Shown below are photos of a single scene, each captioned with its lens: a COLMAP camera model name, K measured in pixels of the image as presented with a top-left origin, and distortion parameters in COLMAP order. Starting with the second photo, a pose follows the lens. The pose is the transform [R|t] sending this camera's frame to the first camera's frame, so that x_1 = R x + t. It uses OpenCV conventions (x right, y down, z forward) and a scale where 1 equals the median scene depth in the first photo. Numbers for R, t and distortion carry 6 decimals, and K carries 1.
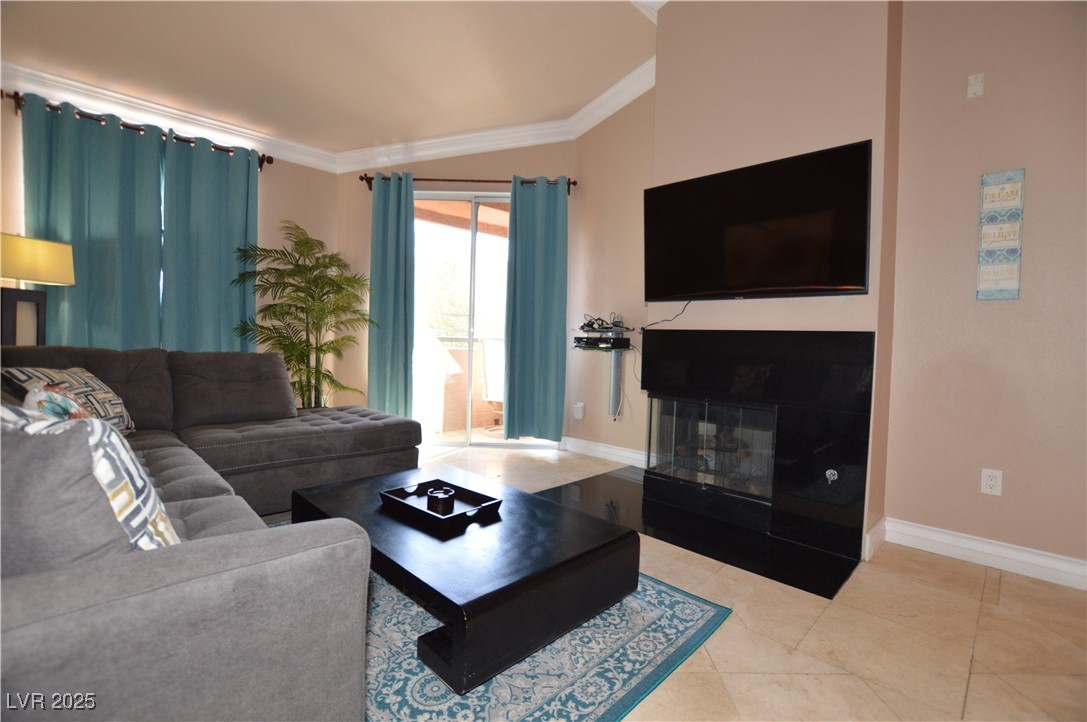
lens RADIAL K [[484.0, 0, 543.4], [0, 484.0, 362.2], [0, 0, 1]] dist [-0.032298, 0.002664]
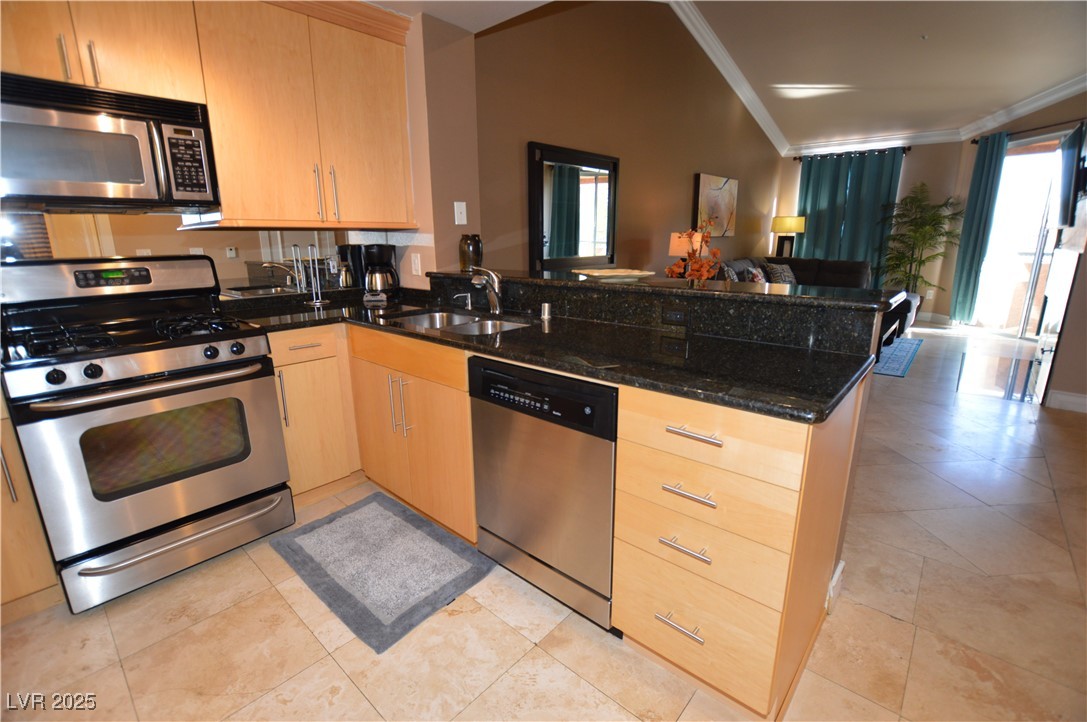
lens RADIAL K [[484.0, 0, 544.3], [0, 484.0, 361.6], [0, 0, 1]] dist [-0.032298, 0.002664]
pose [[0.059265, 0.216453, -0.974493, 1.435951], [-0.031641, 0.976125, 0.214891, 0.004692], [0.997741, 0.018099, 0.064699, -0.505459]]
